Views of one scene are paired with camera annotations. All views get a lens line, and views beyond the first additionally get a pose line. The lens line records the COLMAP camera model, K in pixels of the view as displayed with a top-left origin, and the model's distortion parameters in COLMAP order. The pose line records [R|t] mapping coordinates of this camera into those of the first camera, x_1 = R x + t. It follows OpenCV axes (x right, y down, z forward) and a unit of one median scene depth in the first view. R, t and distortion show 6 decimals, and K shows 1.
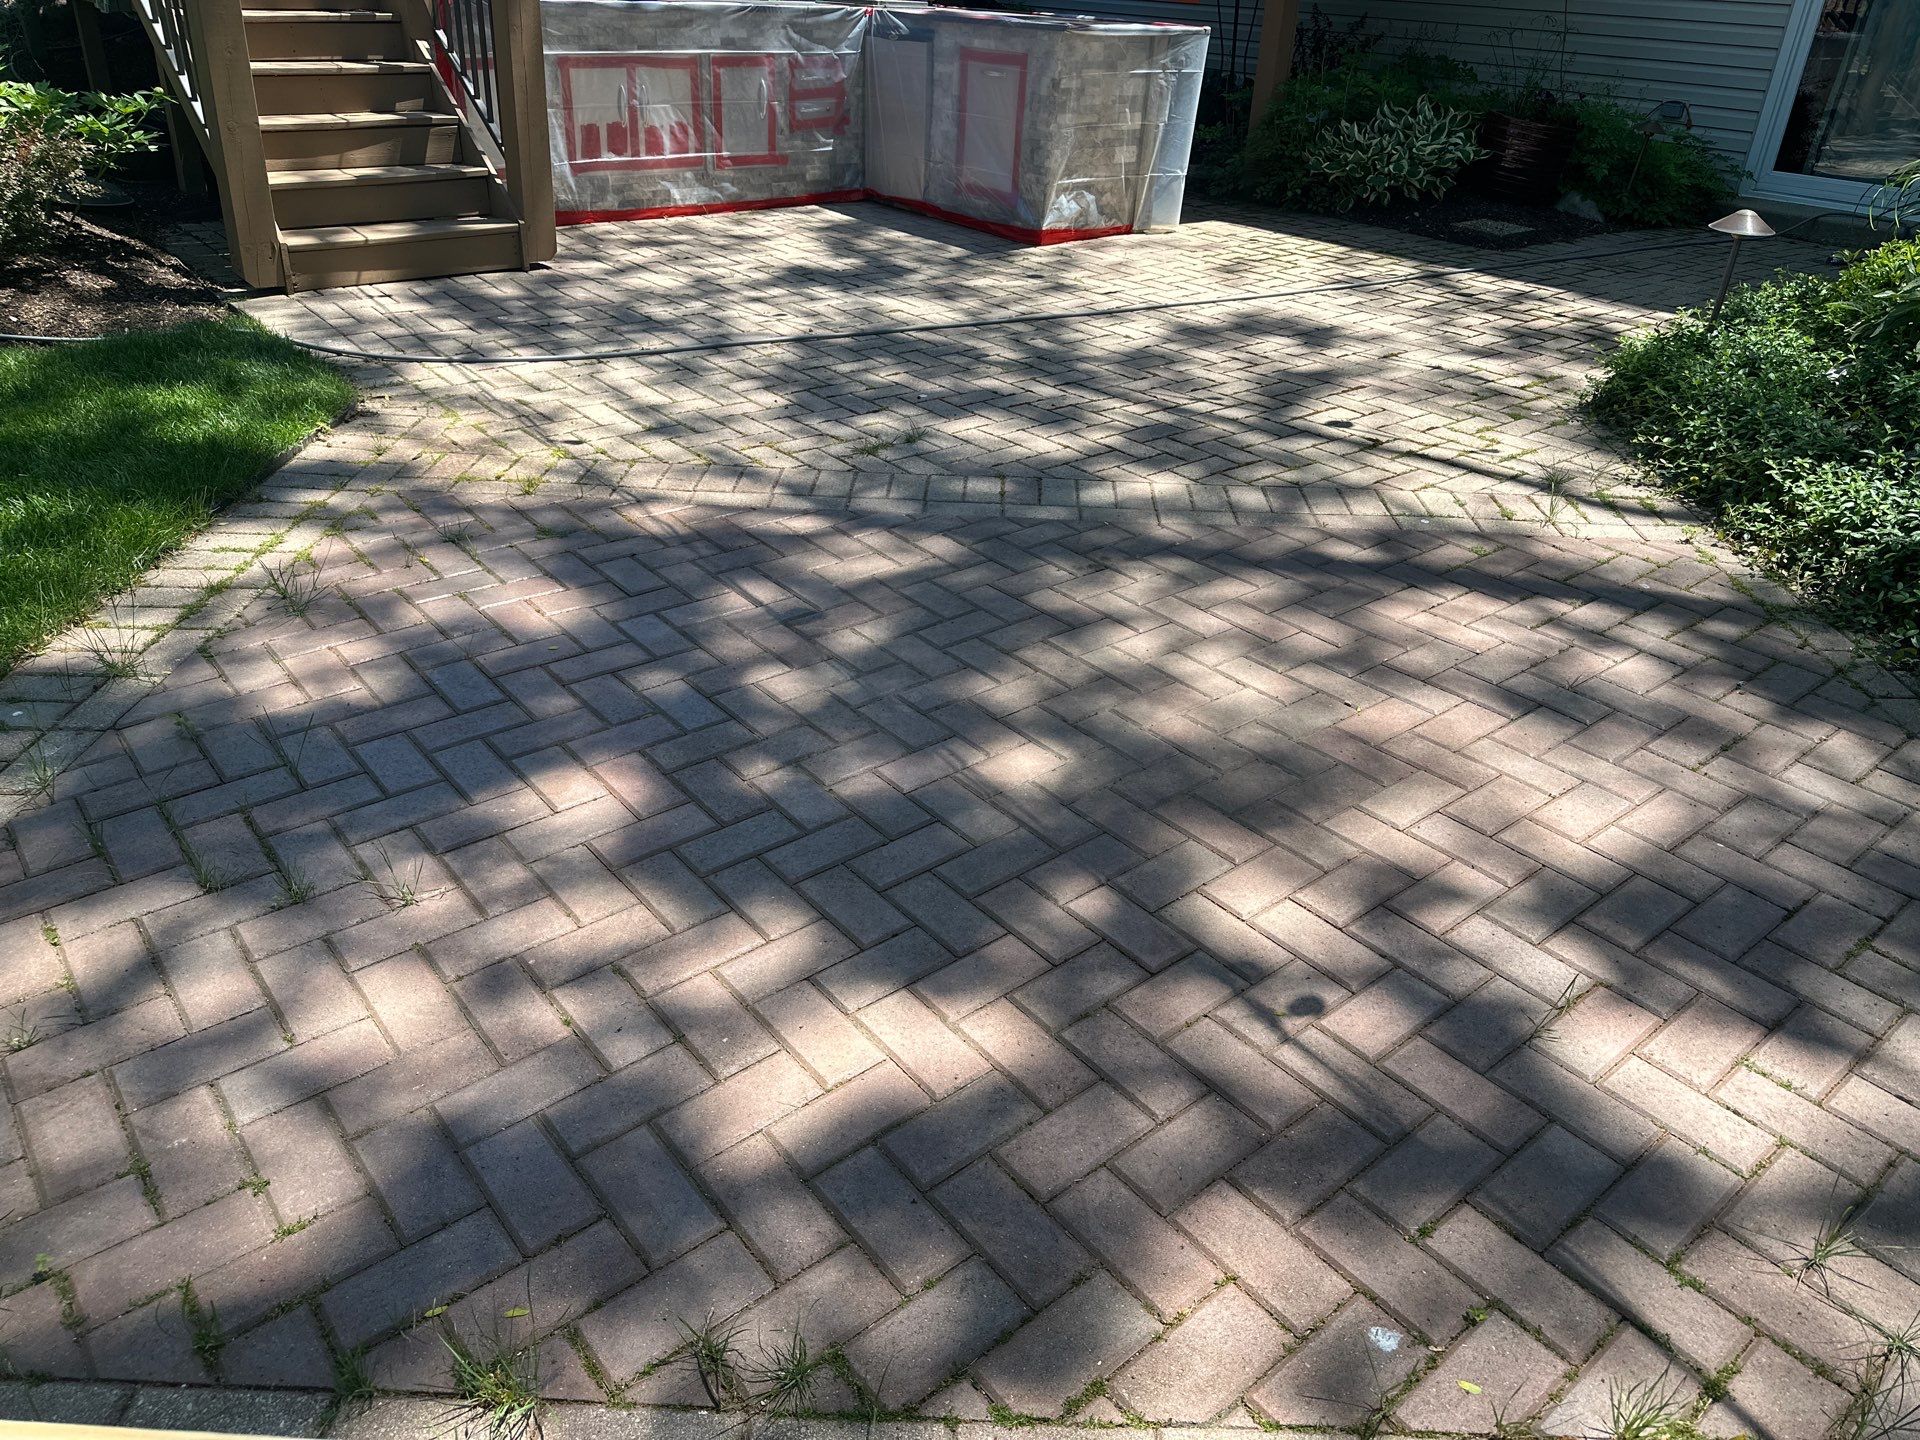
lens RADIAL K [[1375.2, 0, 949.9], [0, 1375.2, 725.7], [0, 0, 1]] dist [0.005712, 0.001219]
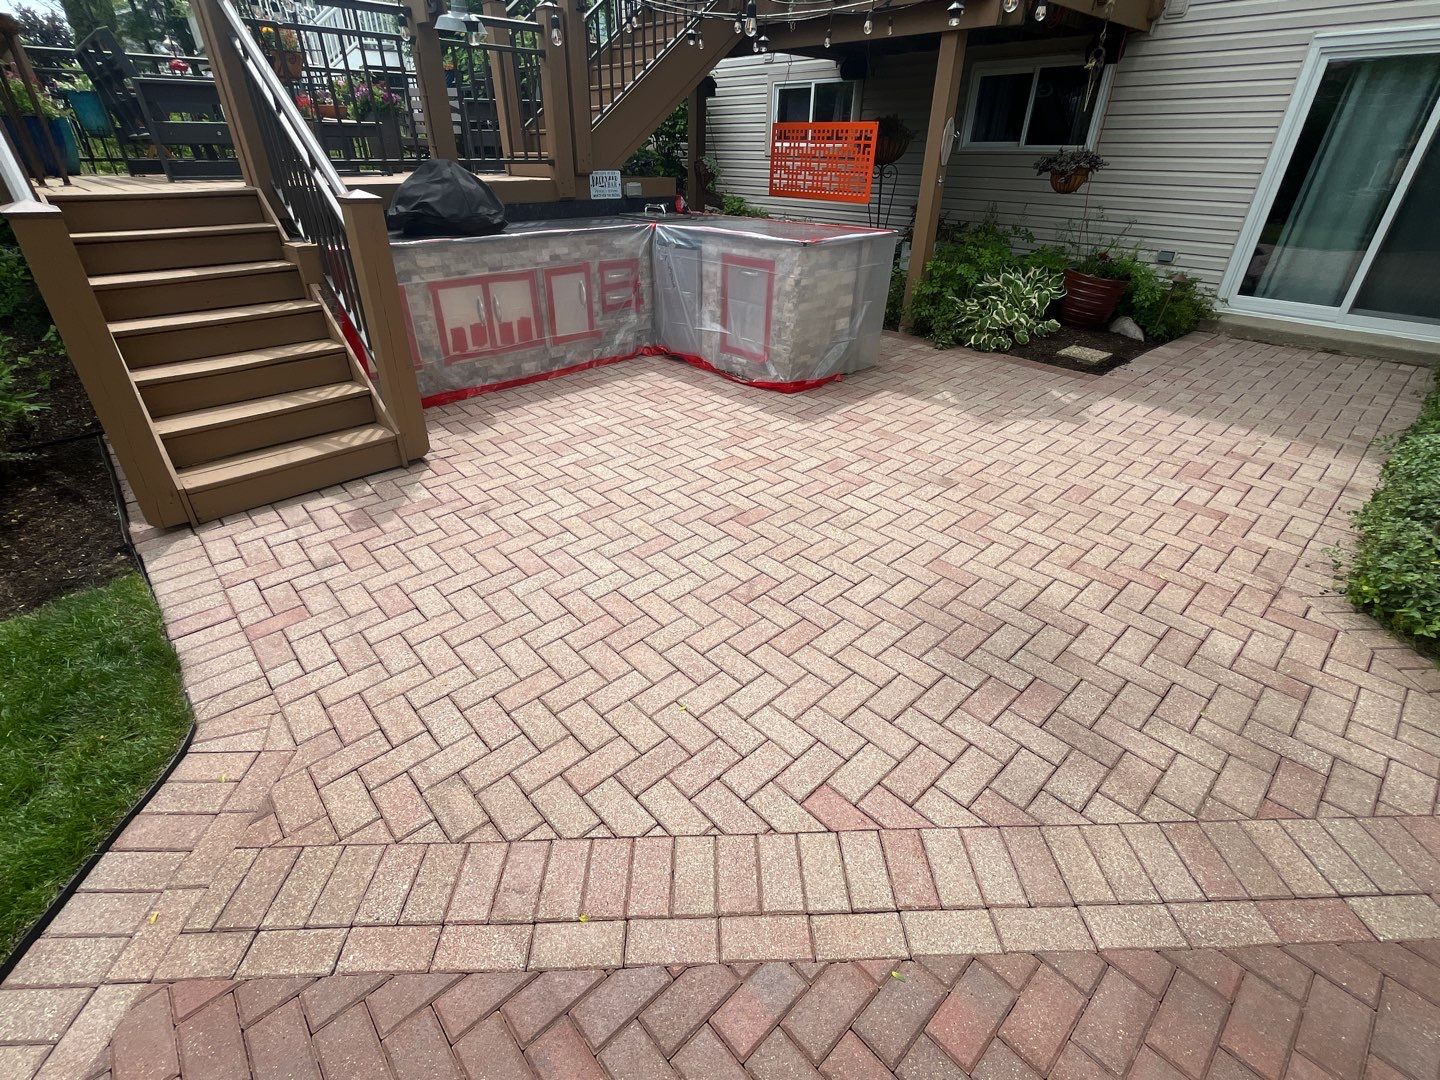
lens RADIAL K [[667.9, 0, 707.0], [0, 667.9, 546.9], [0, 0, 1]] dist [0.007176, -0.008236]
pose [[0.997997, -0.058954, 0.022937, -0.041052], [0.058169, 0.997744, 0.033517, -0.220899], [-0.024861, -0.032116, 0.999175, 0.314728]]
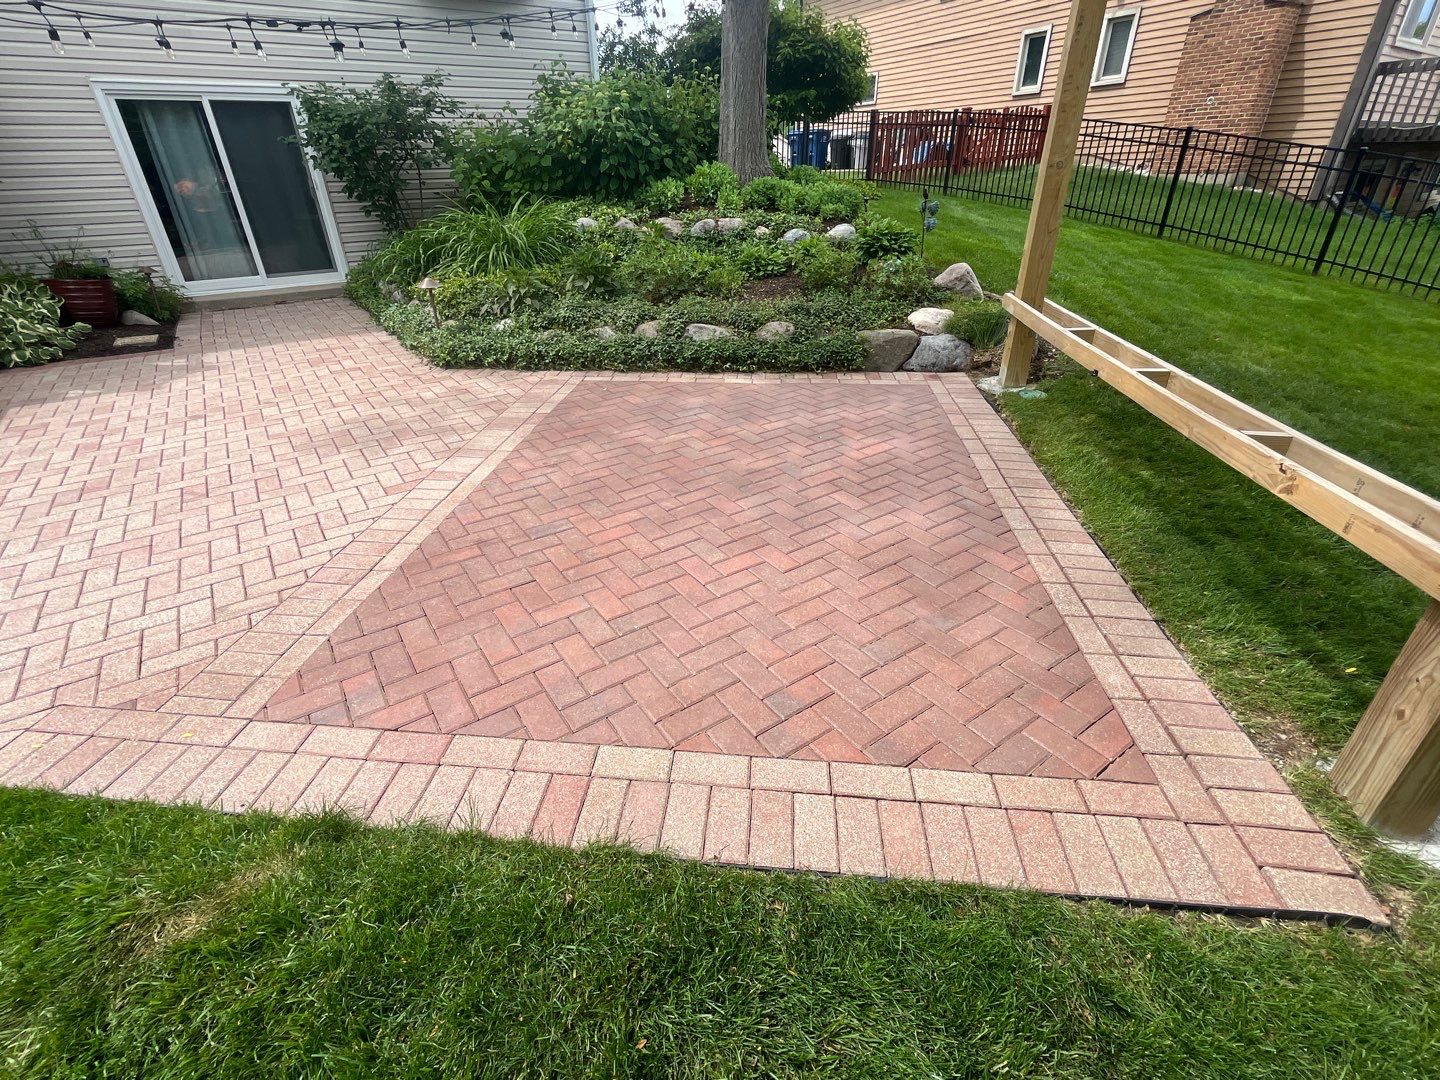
lens RADIAL K [[662.9, 0, 720.0], [0, 662.9, 540.0], [0, 0, 1]] dist [0.002577, 0.000098]
pose [[0.084374, -0.527364, 0.845440, -0.405308], [0.511274, 0.751173, 0.417538, -0.162566], [-0.855266, 0.397022, 0.333007, 0.222218]]
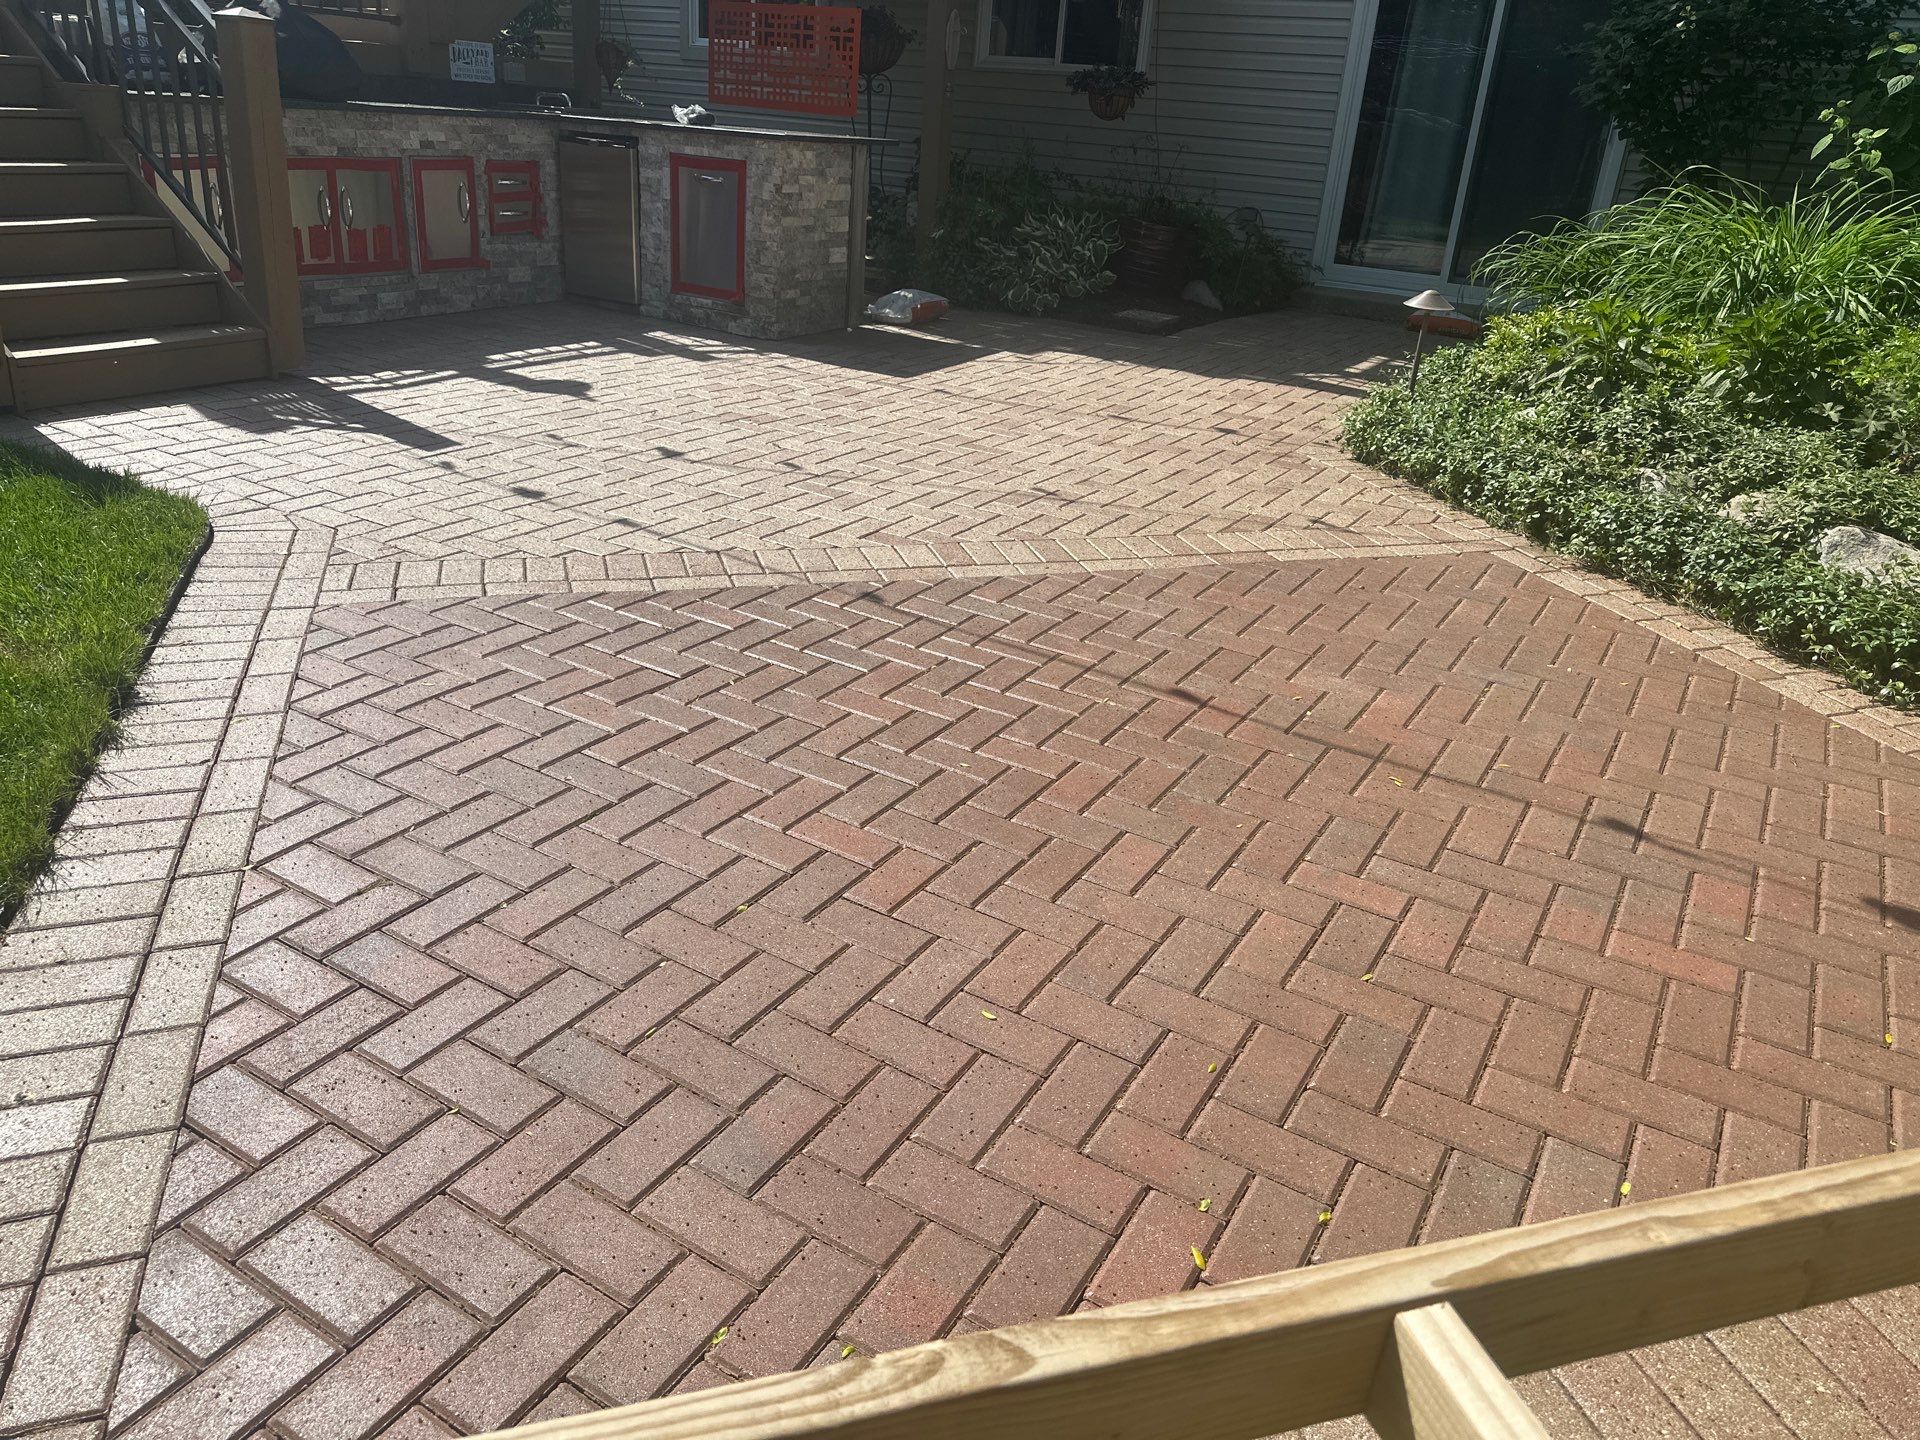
lens RADIAL K [[1388.8, 0, 960.0], [0, 1388.8, 720.0], [0, 0, 1]] dist [0.035653, -0.037178]
pose [[0.943507, -0.113621, 0.311263, -0.161976], [0.135964, 0.989402, -0.050974, 0.008604], [-0.302172, 0.090414, 0.948956, -0.017681]]
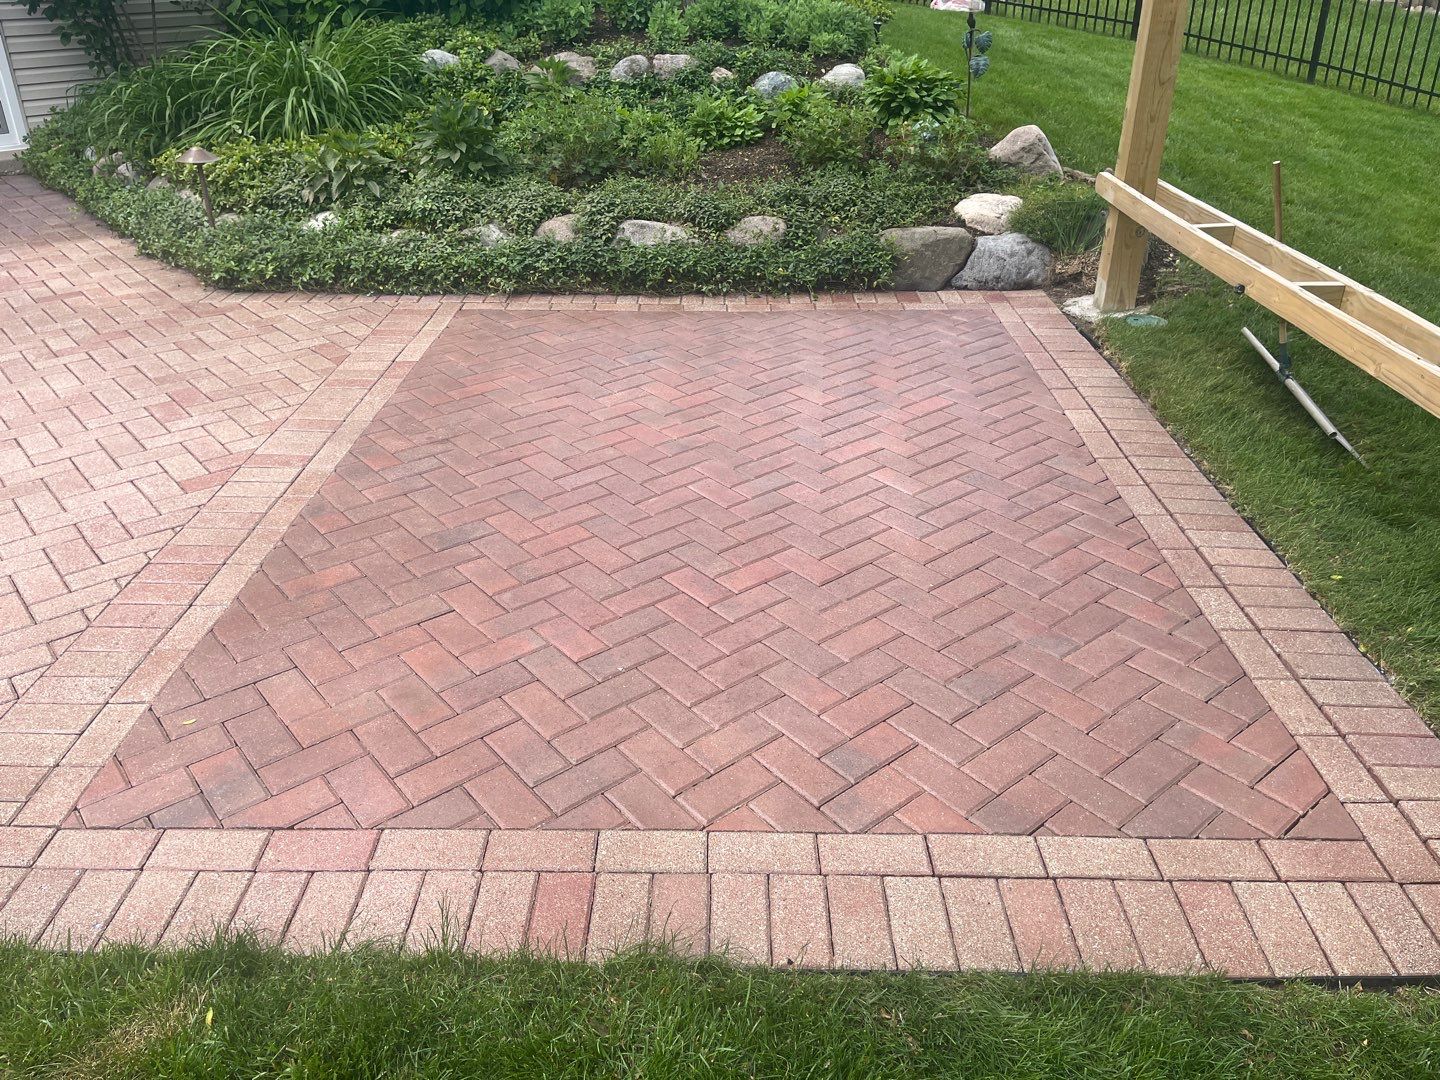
lens RADIAL K [[1100.3, 0, 729.8], [0, 1100.3, 525.8], [0, 0, 1]] dist [0.077919, -0.095205]
pose [[-0.010340, -0.495239, 0.868695, -0.457309], [0.497149, 0.751218, 0.434183, -0.196097], [-0.867604, 0.436360, 0.238440, 0.242848]]
